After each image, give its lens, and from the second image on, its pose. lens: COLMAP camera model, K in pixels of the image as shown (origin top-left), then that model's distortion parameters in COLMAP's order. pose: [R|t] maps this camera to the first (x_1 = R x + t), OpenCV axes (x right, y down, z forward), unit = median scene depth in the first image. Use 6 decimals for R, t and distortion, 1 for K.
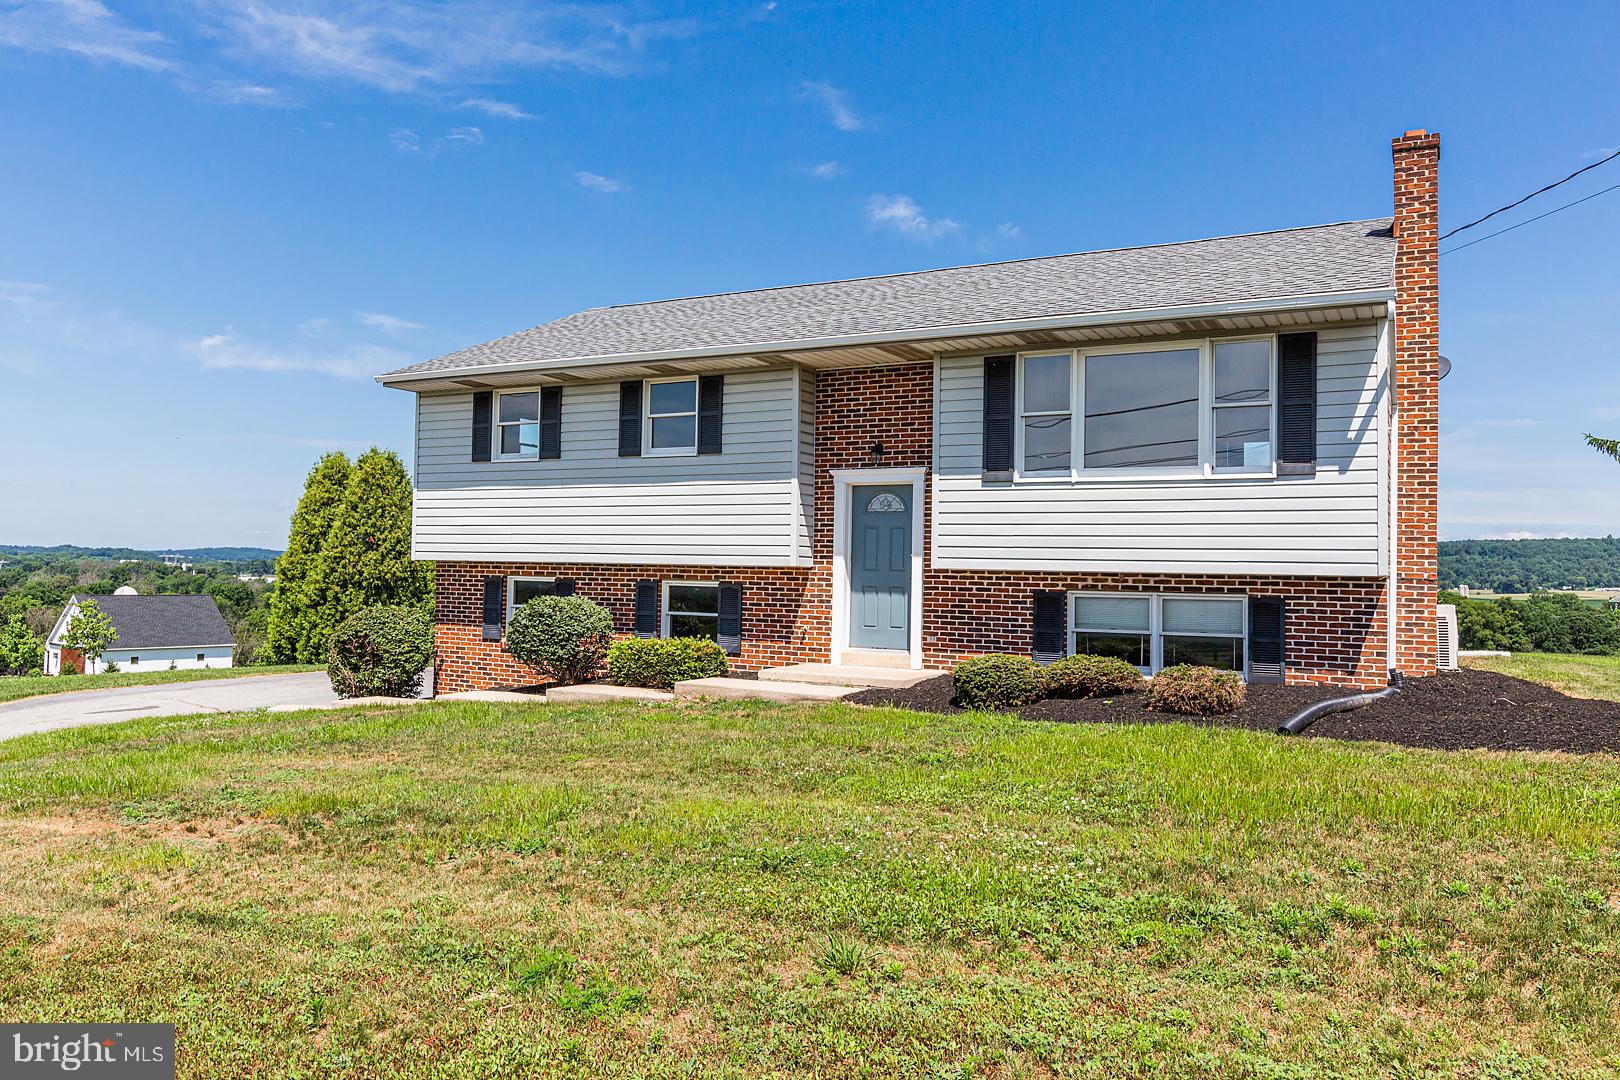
lens RADIAL K [[1175.0, 0, 807.6], [0, 1175.0, 535.5], [0, 0, 1]] dist [0.002427, 0.002602]
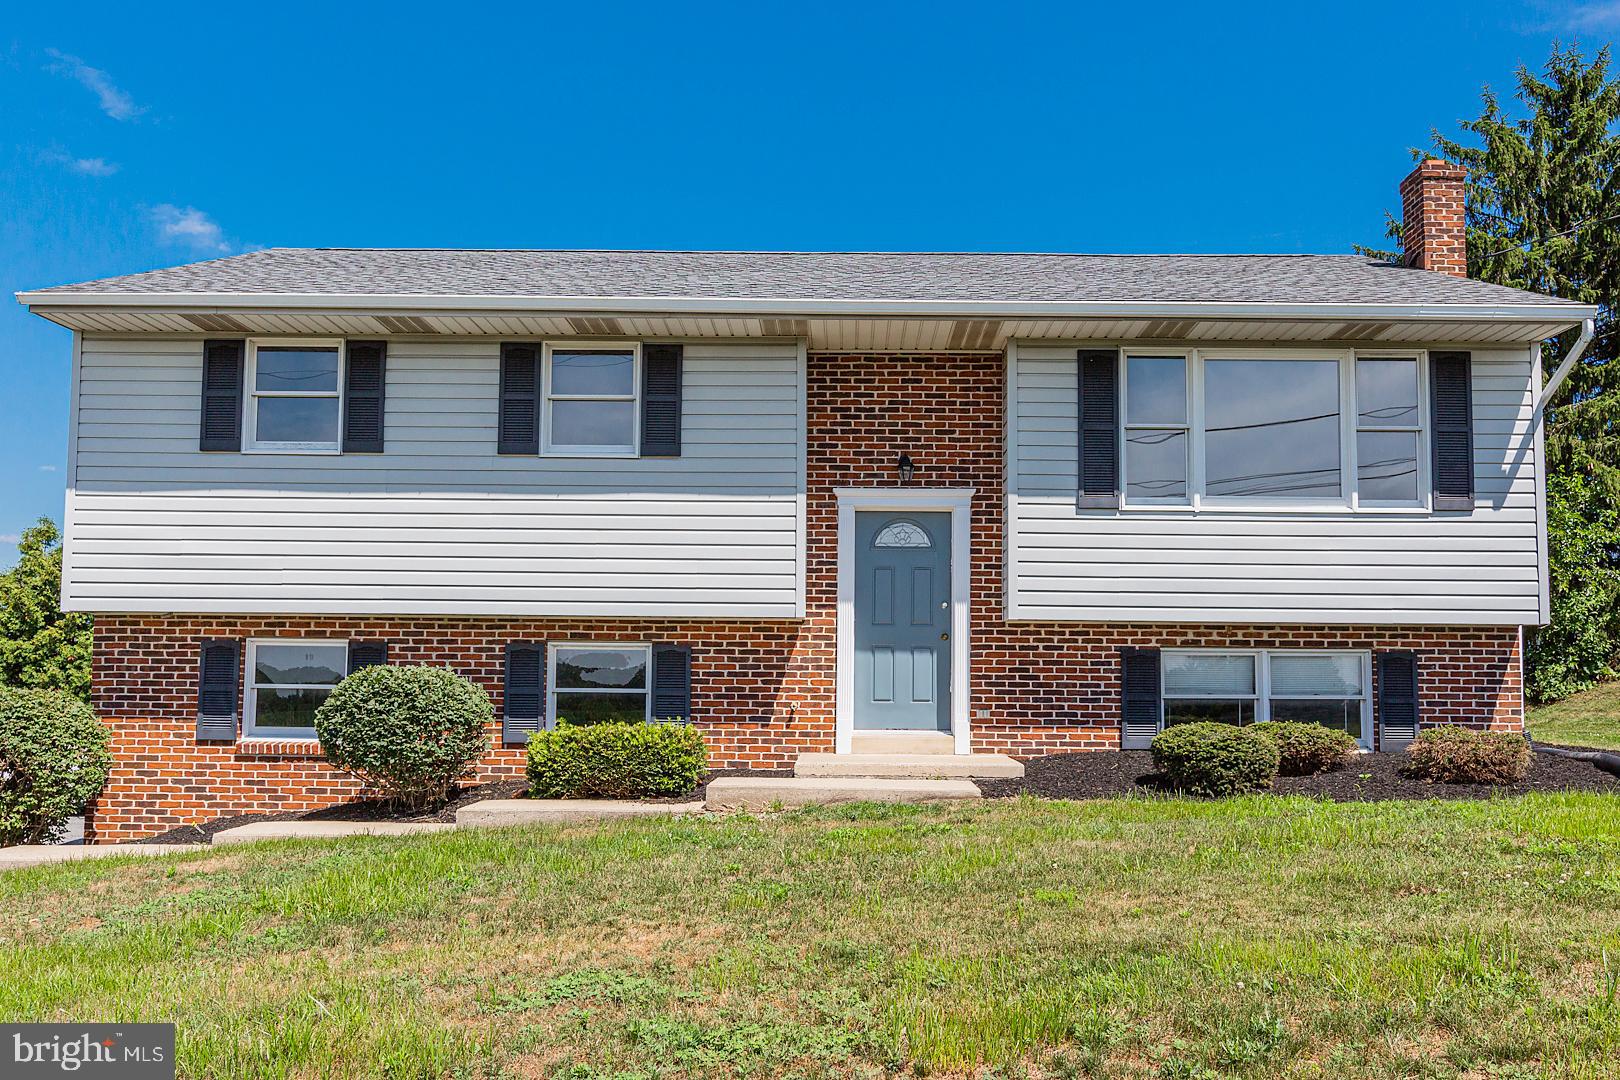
lens RADIAL K [[1320.2, 0, 834.6], [0, 1320.2, 589.3], [0, 0, 1]] dist [0.004535, 0.001384]
pose [[0.882646, 0.021228, 0.469559, -0.369804], [-0.007231, 0.999475, -0.031592, 0.033956], [-0.469983, 0.024489, 0.882336, 0.277092]]
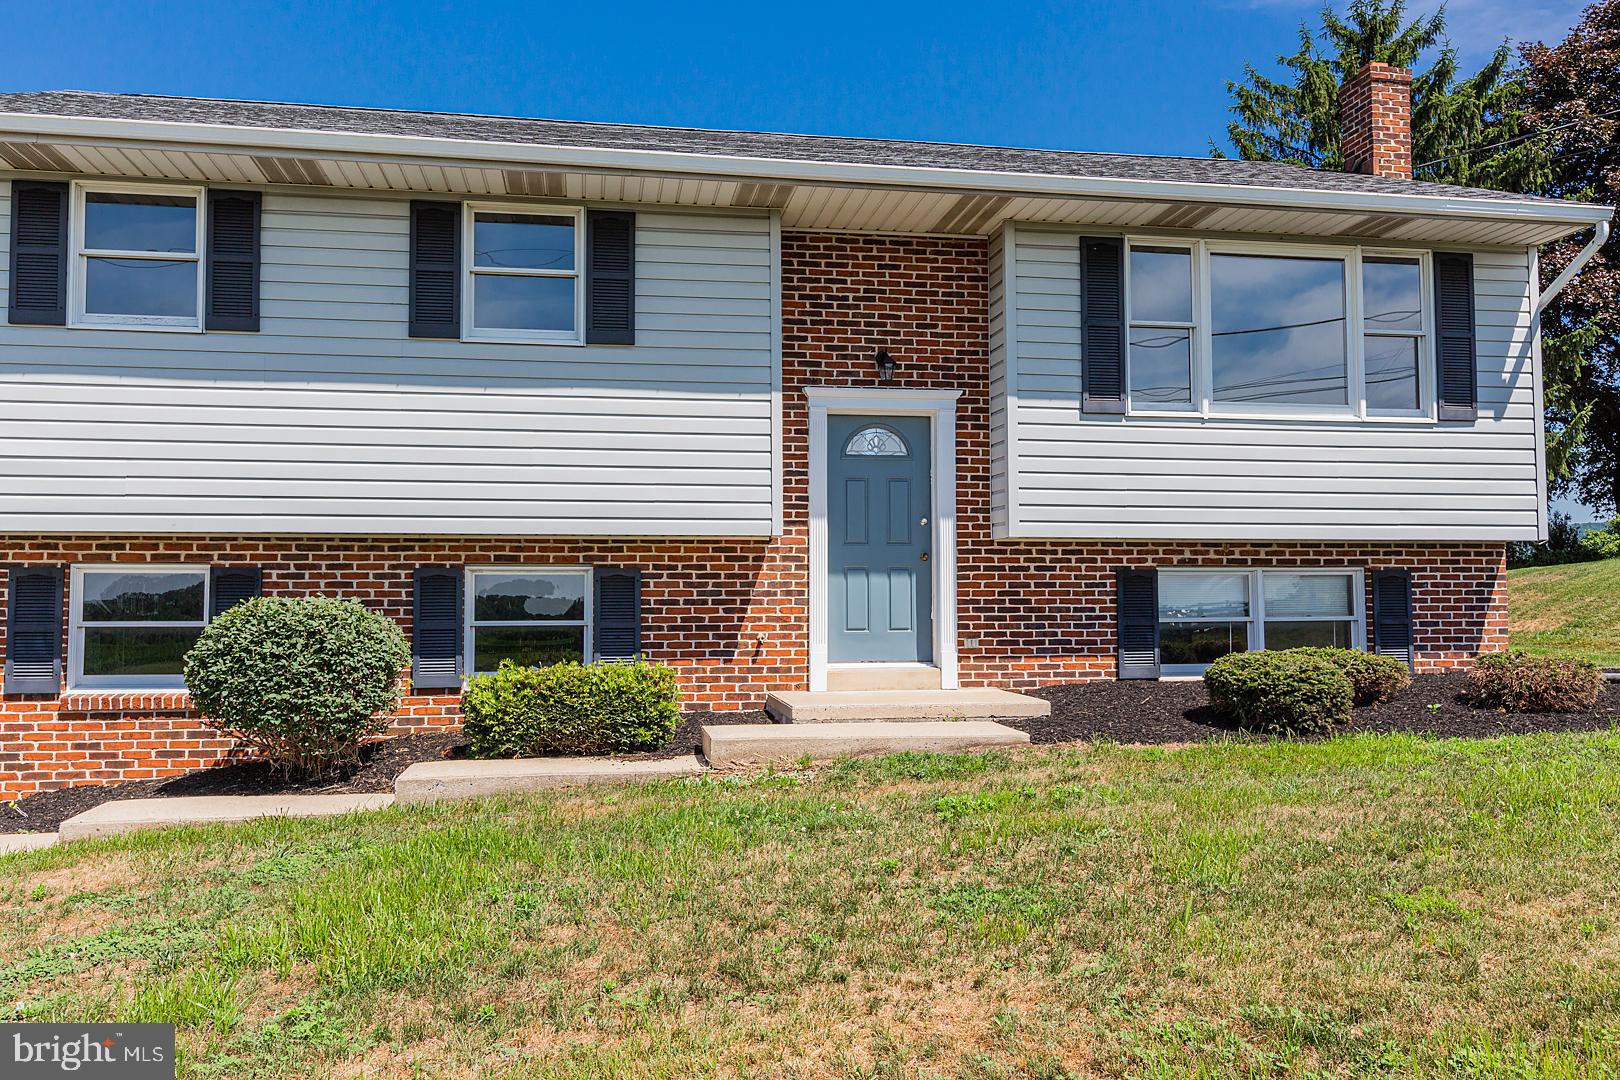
lens RADIAL K [[1272.5, 0, 810.4], [0, 1272.5, 536.3], [0, 0, 1]] dist [0.009718, -0.006118]
pose [[0.785640, 0.009105, 0.618616, -0.409493], [-0.001708, 0.999920, -0.012547, 0.034585], [-0.618681, 0.008801, 0.785593, 0.460514]]
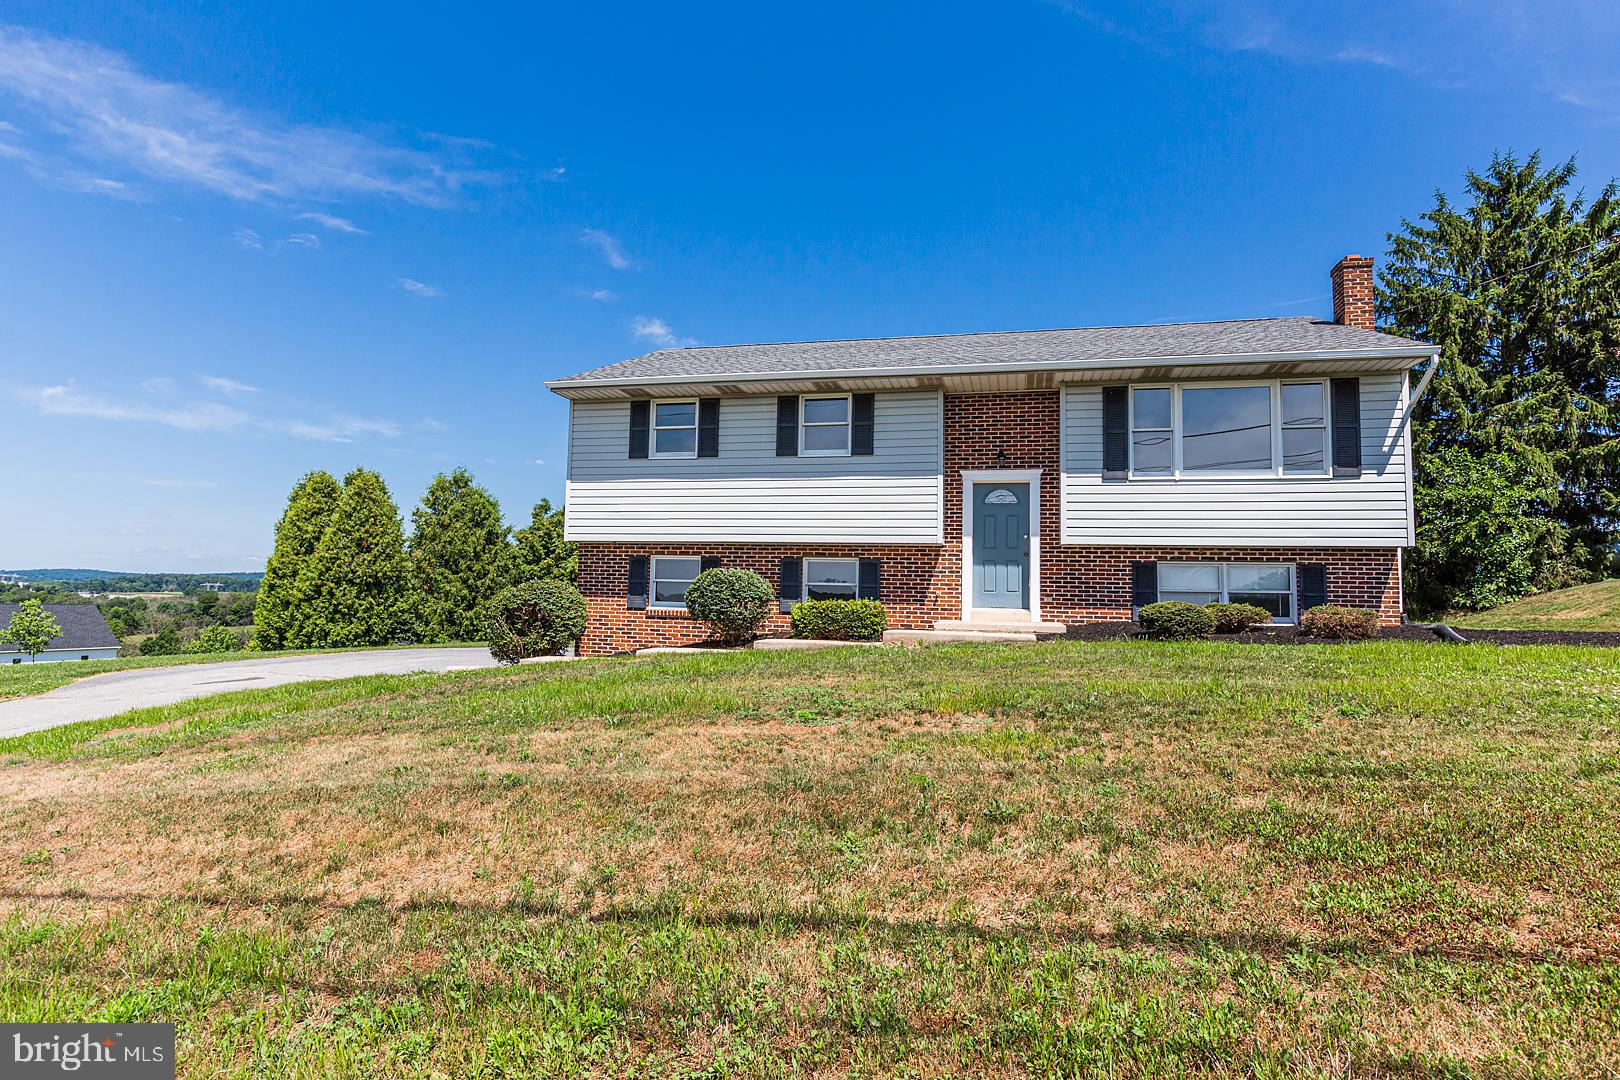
lens RADIAL K [[850.4, 0, 809.0], [0, 850.4, 536.9], [0, 0, 1]] dist [0.001404, 0.000601]
pose [[0.965844, 0.020512, 0.258311, -0.387062], [-0.011628, 0.999289, -0.035873, 0.053726], [-0.258863, 0.031644, 0.965396, 0.140469]]
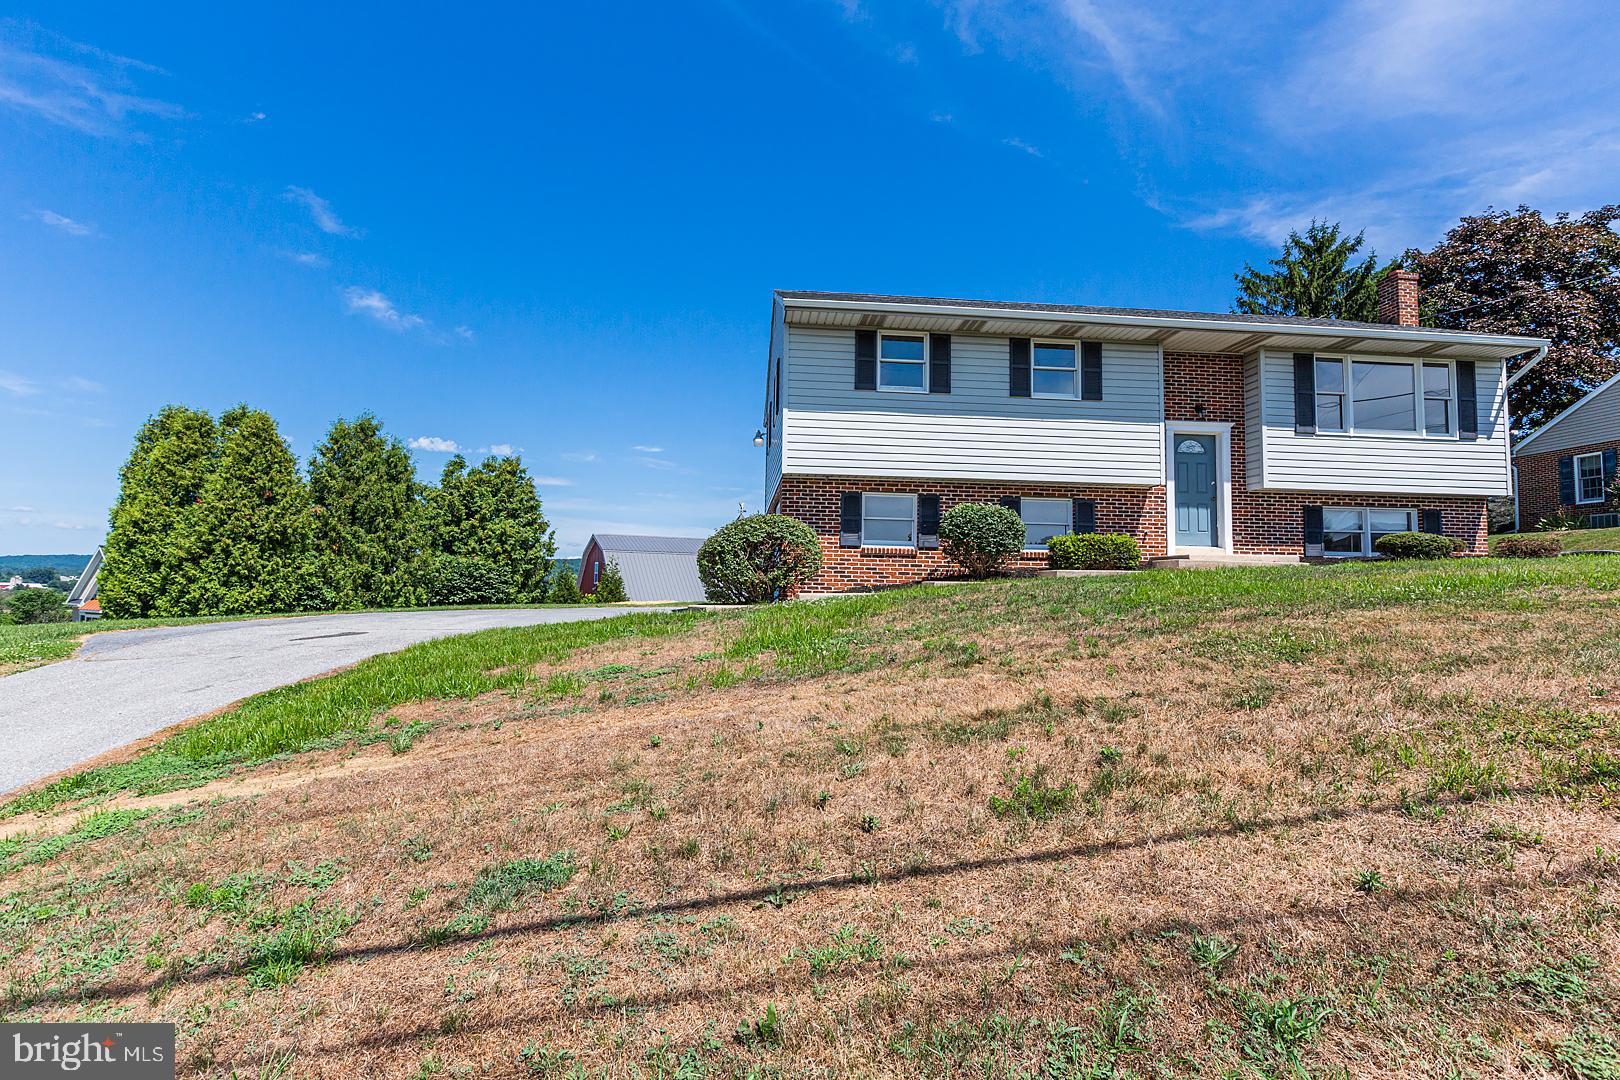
lens RADIAL K [[790.0, 0, 809.6], [0, 790.0, 537.0], [0, 0, 1]] dist [0.000155, -0.000242]
pose [[0.829770, 0.031207, 0.557233, -0.875828], [-0.019089, 0.999438, -0.027546, 0.121071], [-0.557779, 0.012220, 0.829899, 0.452547]]
